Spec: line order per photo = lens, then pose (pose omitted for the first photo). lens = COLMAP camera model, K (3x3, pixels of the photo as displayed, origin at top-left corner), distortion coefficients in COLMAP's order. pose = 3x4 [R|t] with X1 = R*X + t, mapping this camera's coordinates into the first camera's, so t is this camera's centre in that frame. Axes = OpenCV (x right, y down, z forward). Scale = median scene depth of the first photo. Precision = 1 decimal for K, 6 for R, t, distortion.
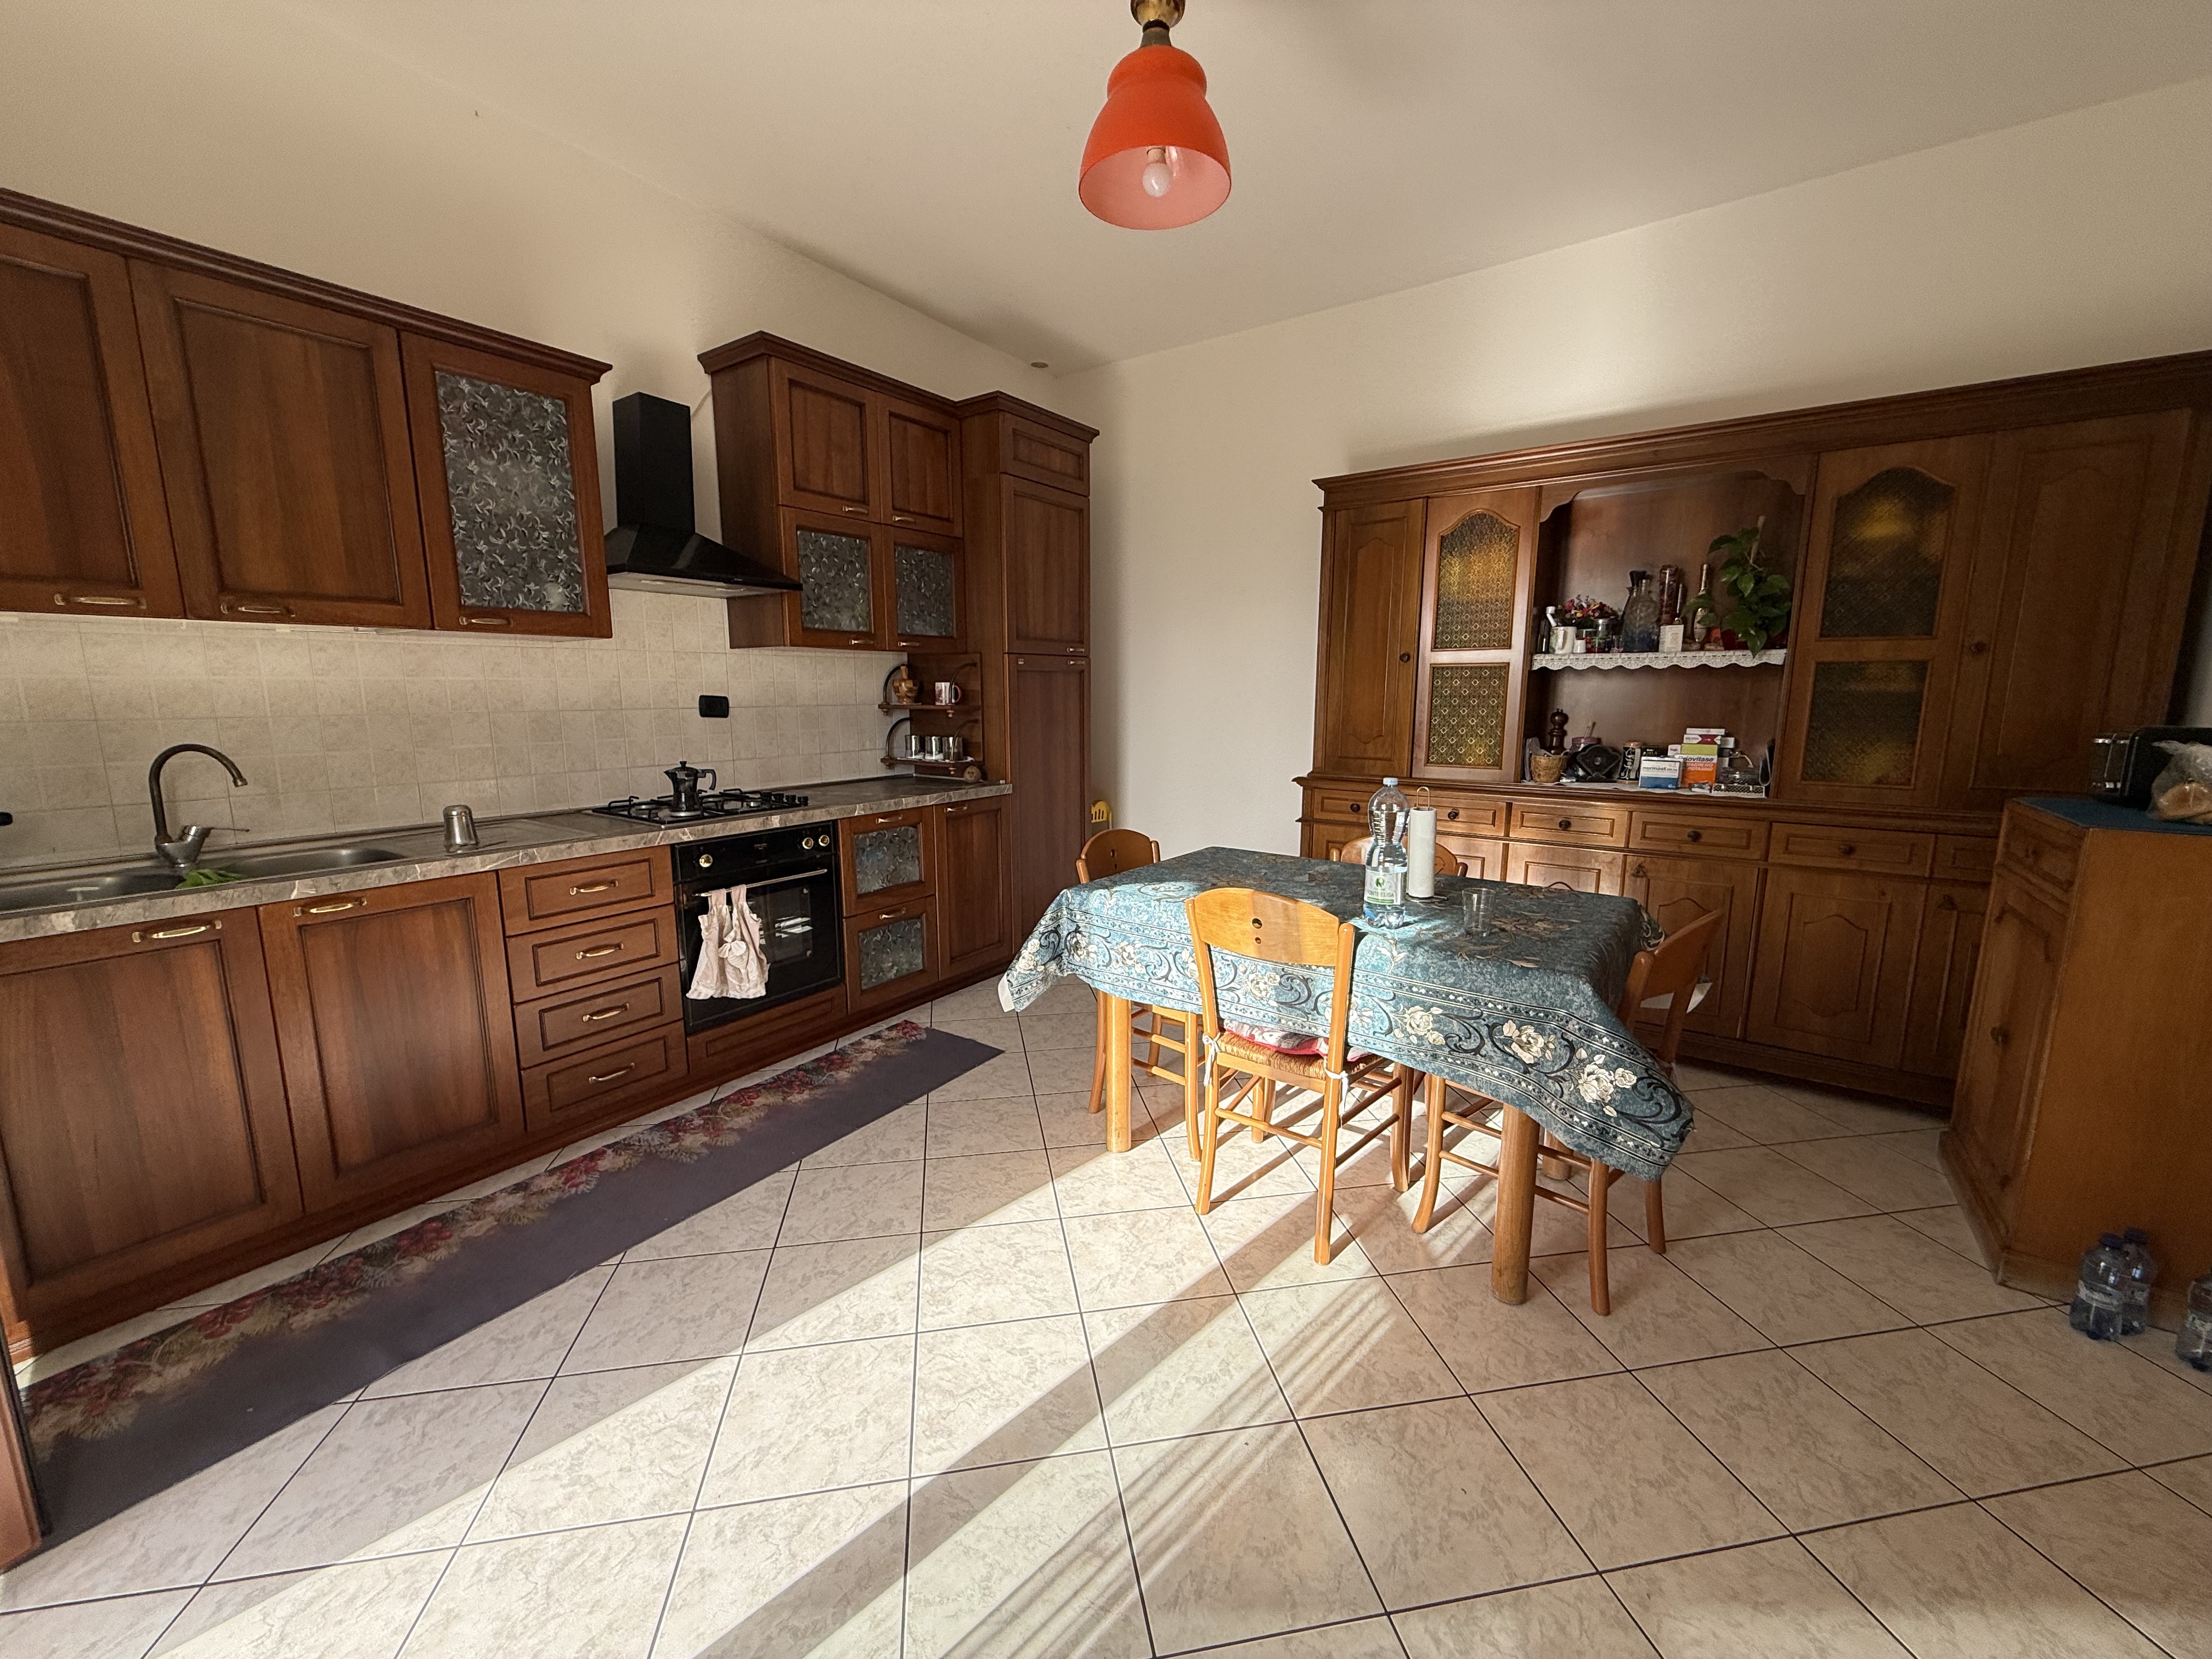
lens RADIAL K [[884.5, 0, 1104.6], [0, 884.5, 830.2], [0, 0, 1]] dist [-0.000749, -0.000129]
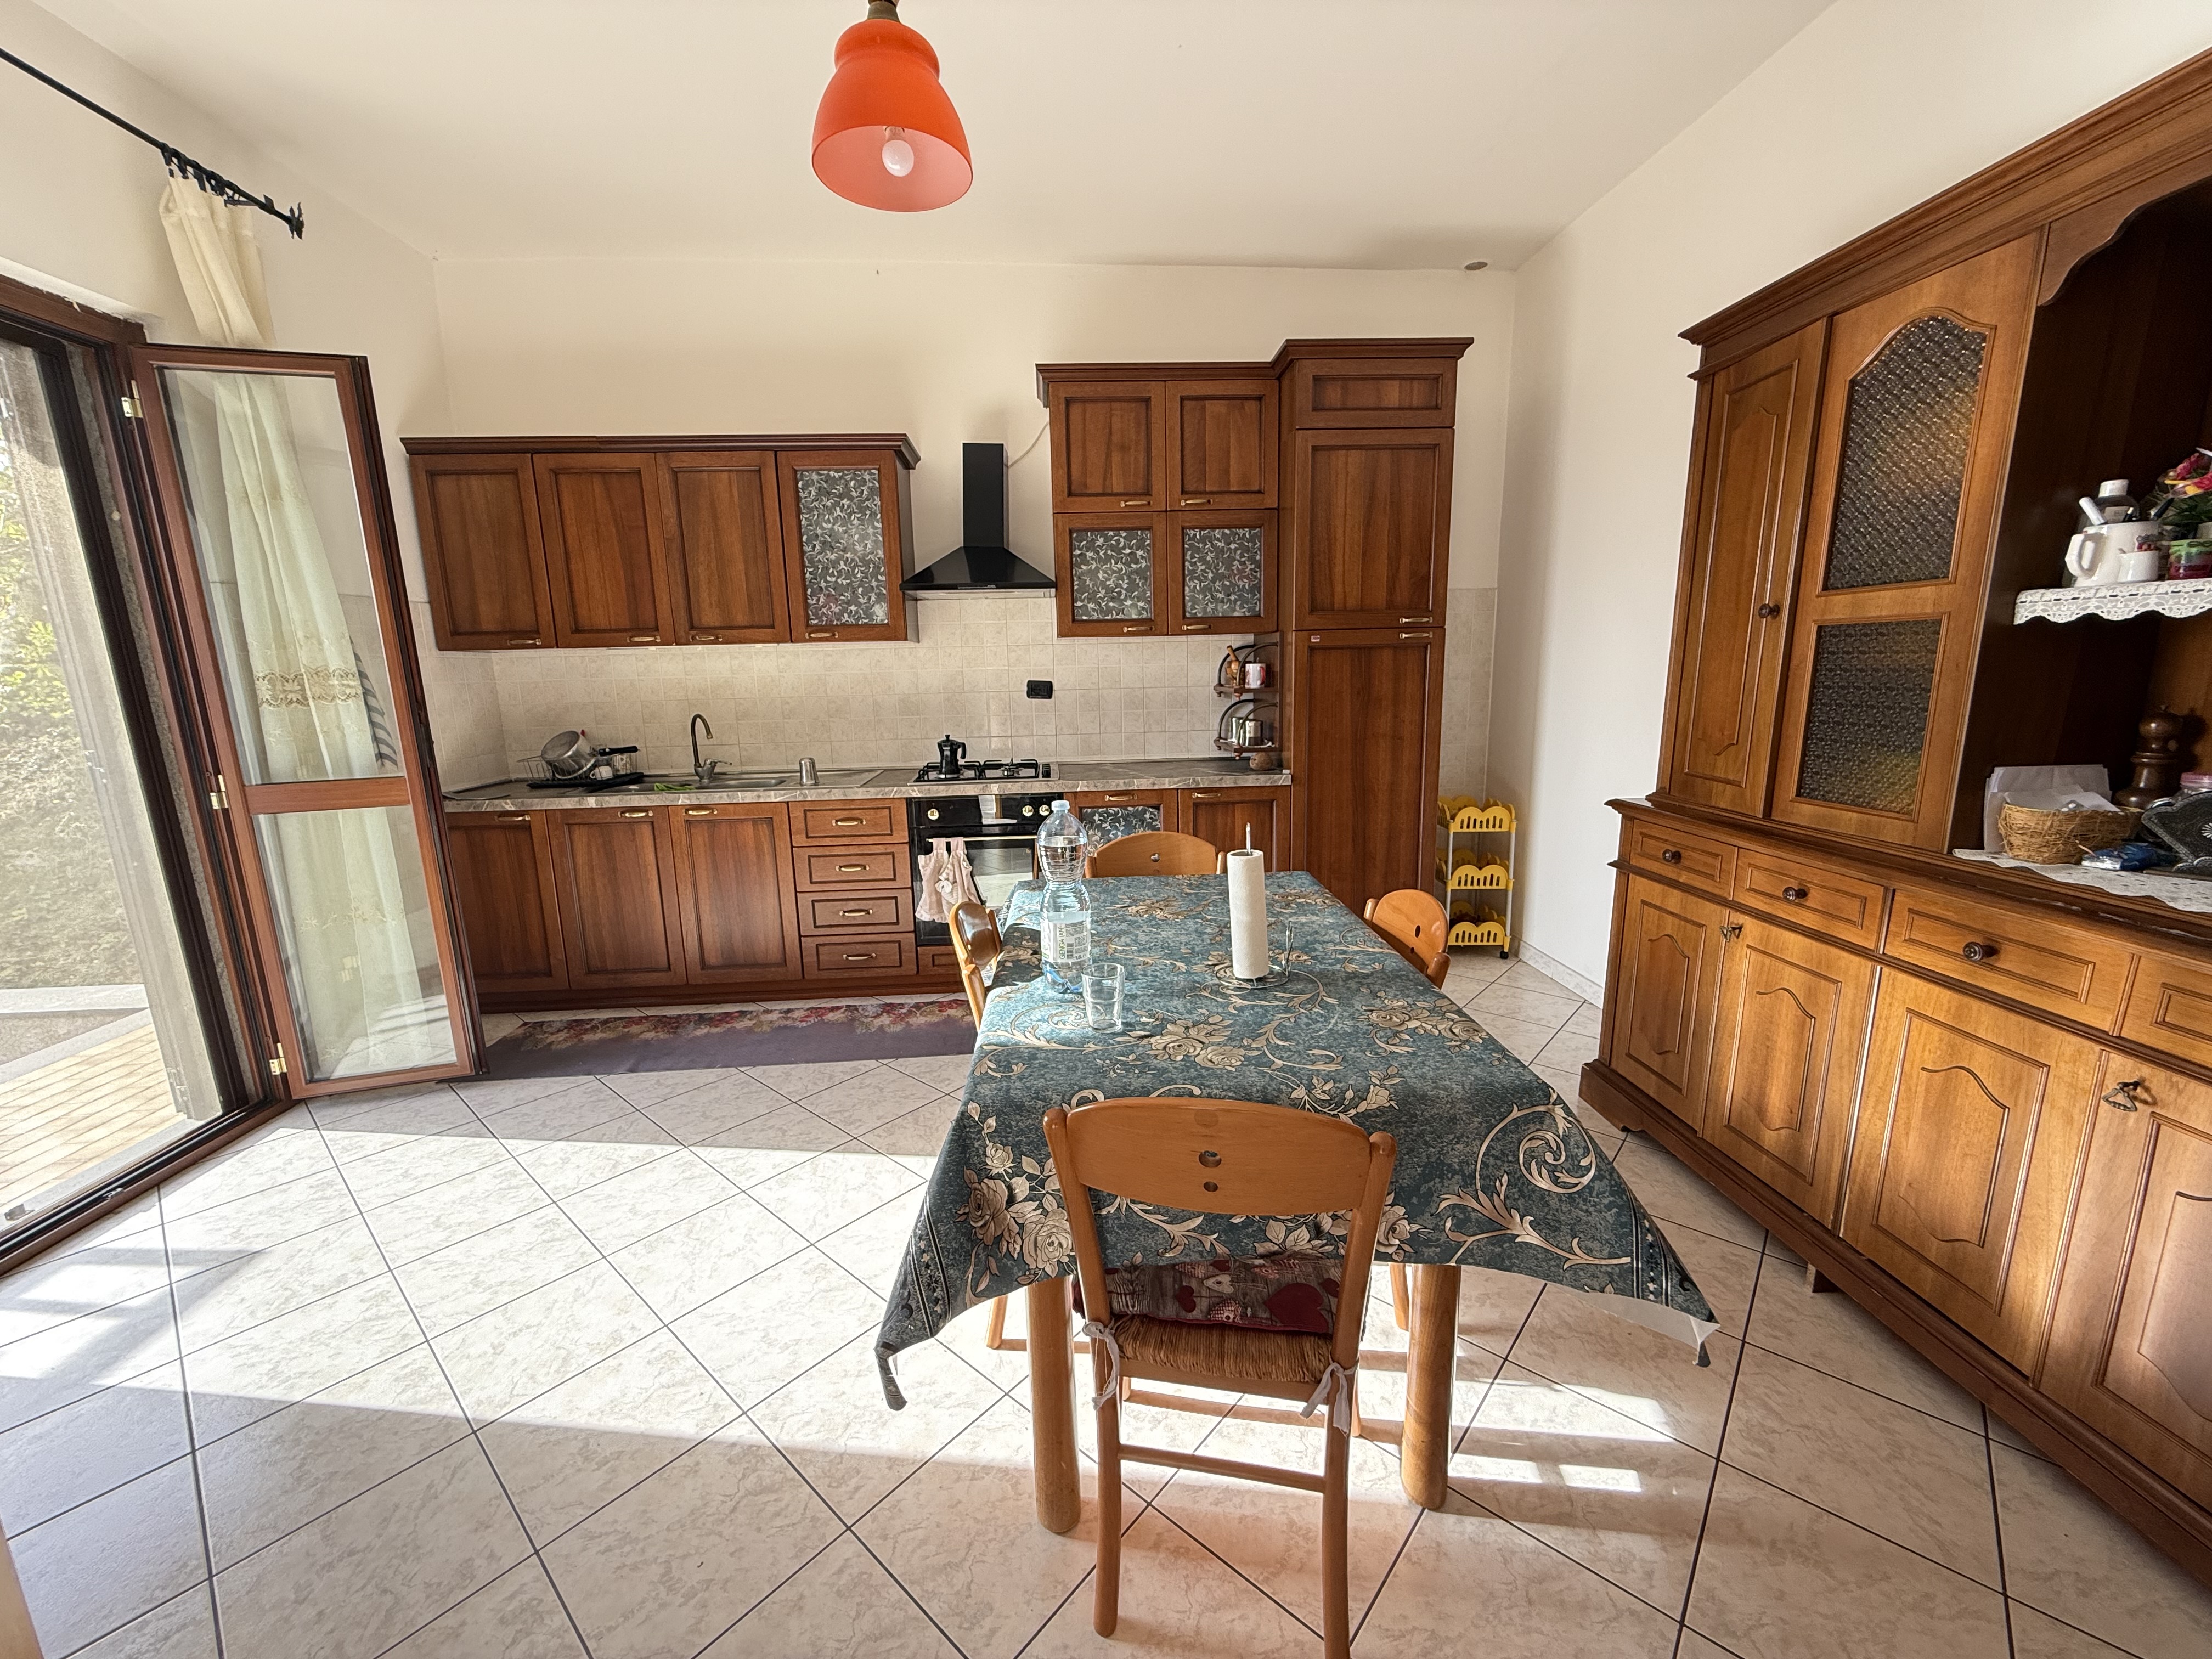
lens RADIAL K [[884.8, 0, 1100.2], [0, 884.8, 831.0], [0, 0, 1]] dist [-0.001357, 0.000508]
pose [[0.621820, 0.129609, -0.772361, 0.783290], [-0.100650, 0.991258, 0.085309, -0.084557], [0.776666, 0.024691, 0.629429, 0.439054]]
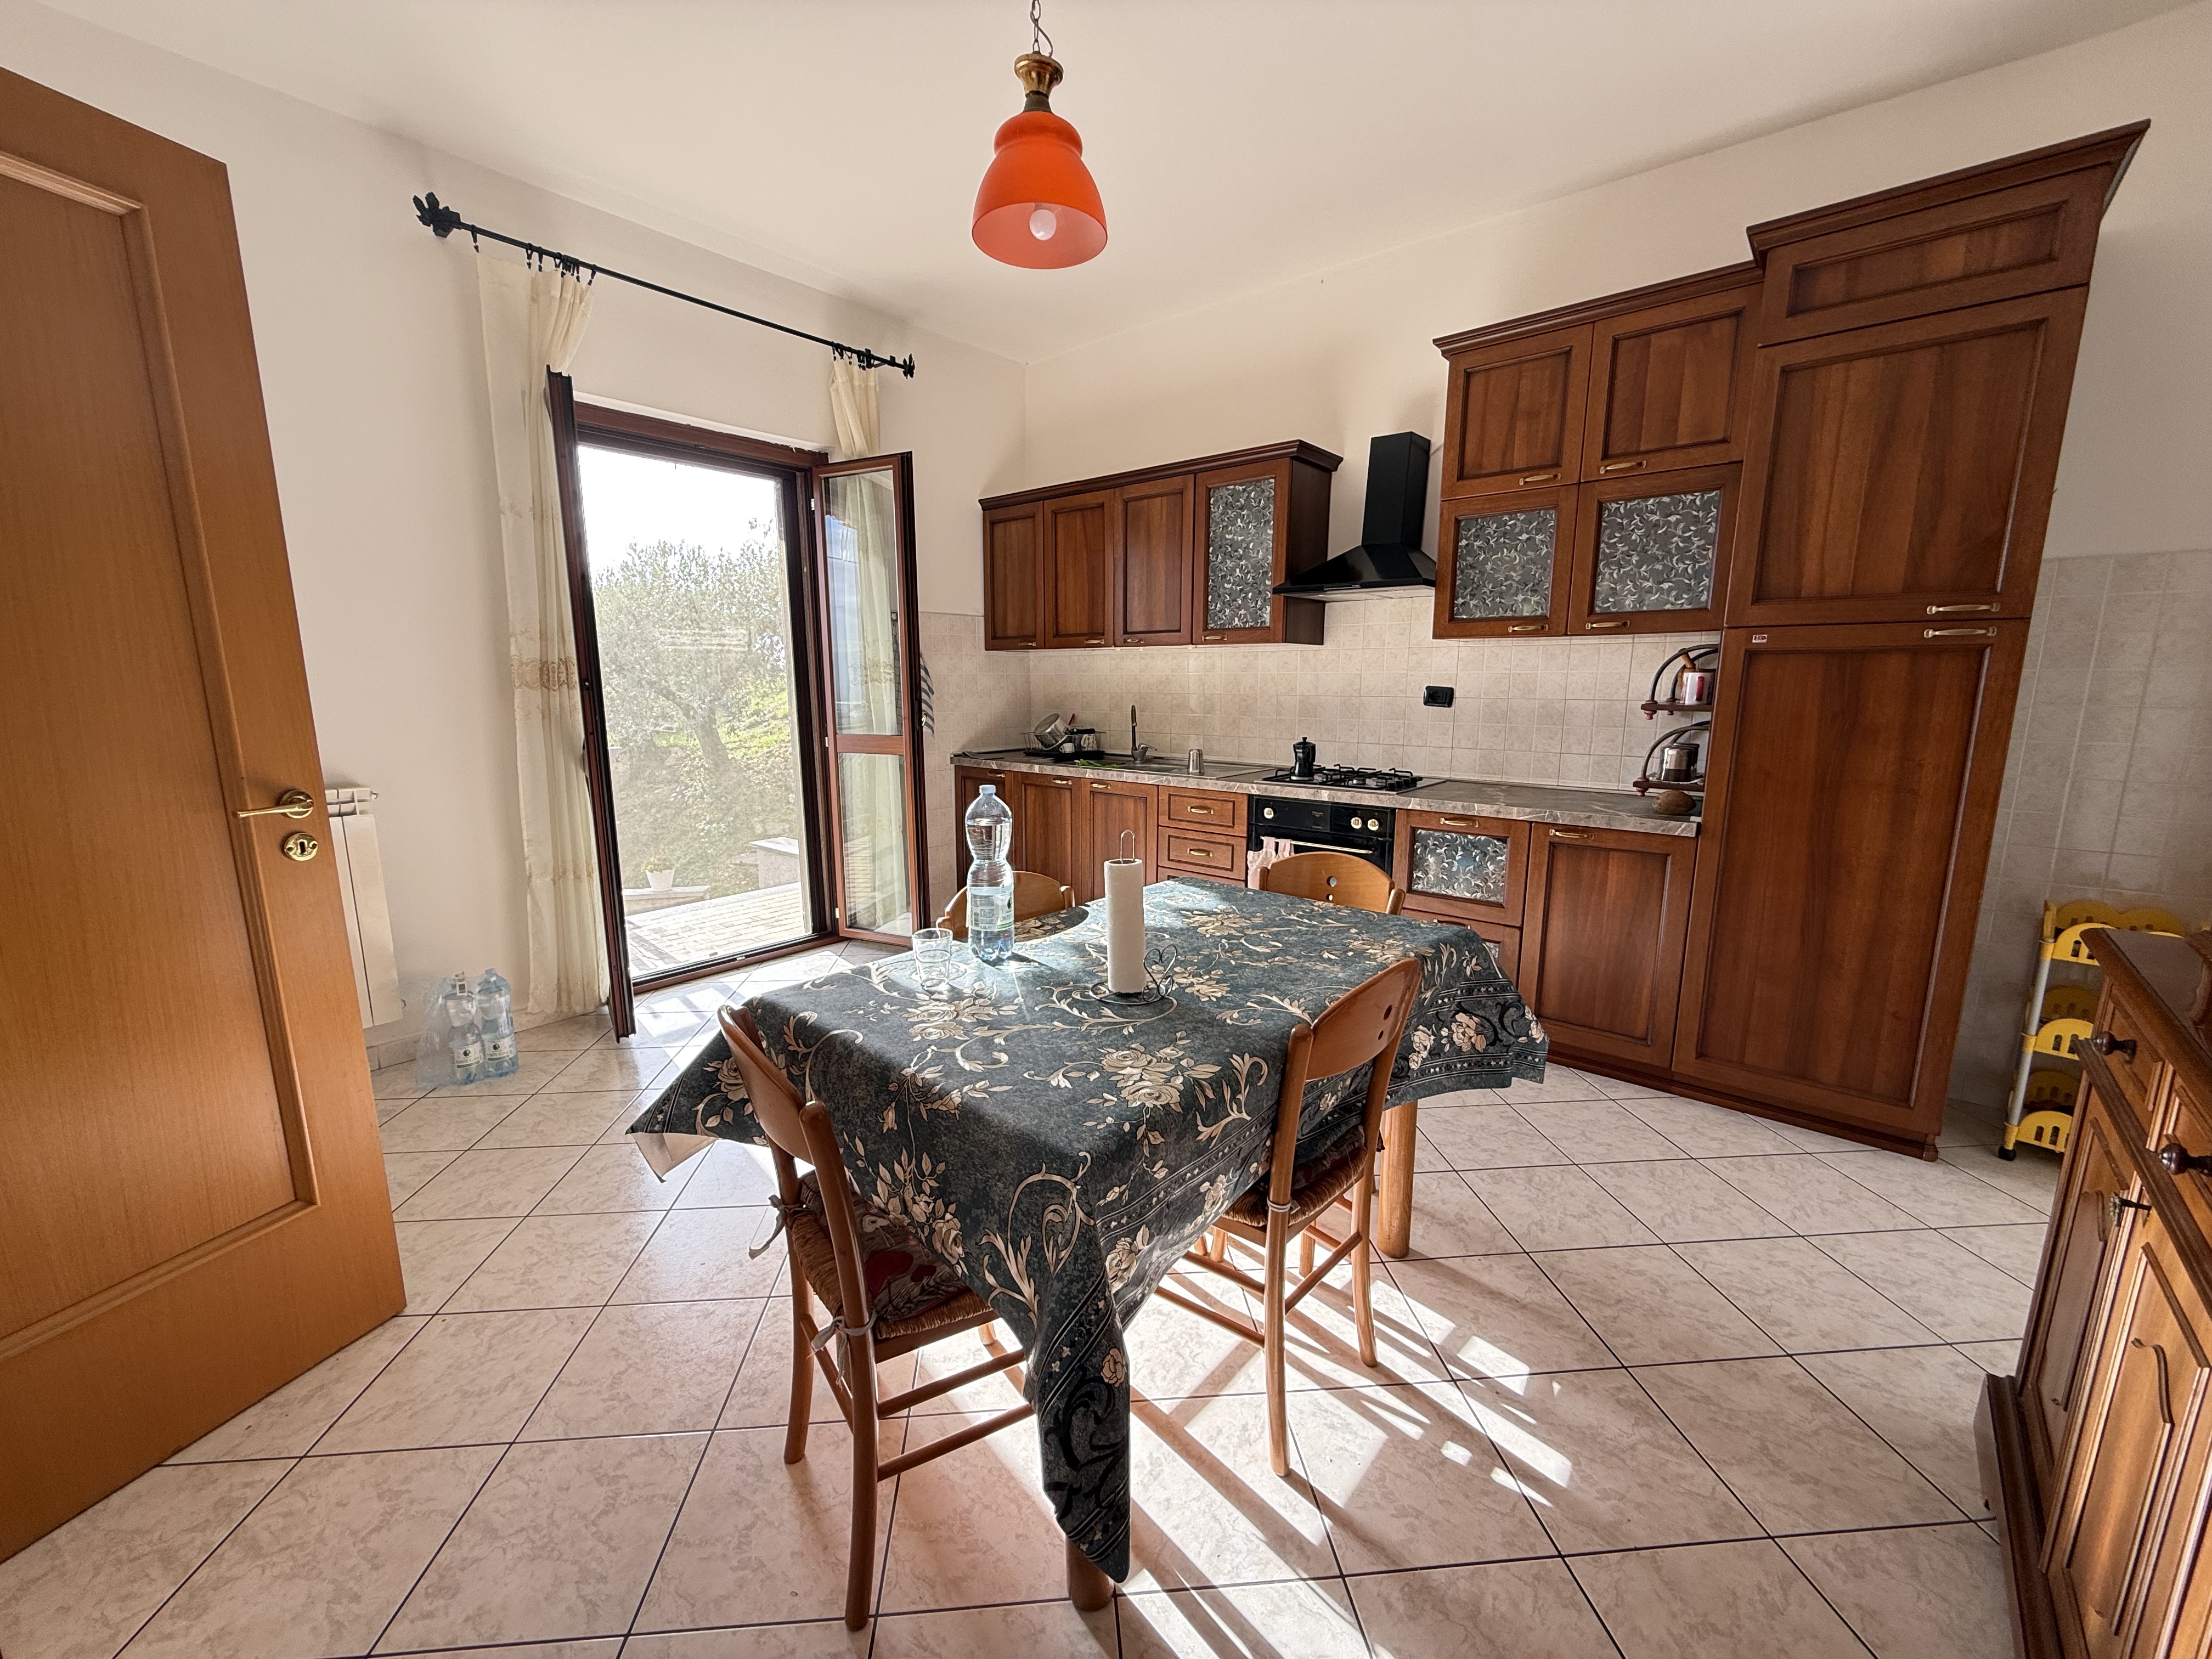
lens RADIAL K [[882.0, 0, 1098.7], [0, 882.0, 829.9], [0, 0, 1]] dist [-0.000835, 0.000183]
pose [[-0.098180, 0.170084, -0.980527, 0.963924], [-0.158530, 0.970032, 0.184137, -0.159291], [0.982461, 0.173521, -0.068274, 0.967129]]
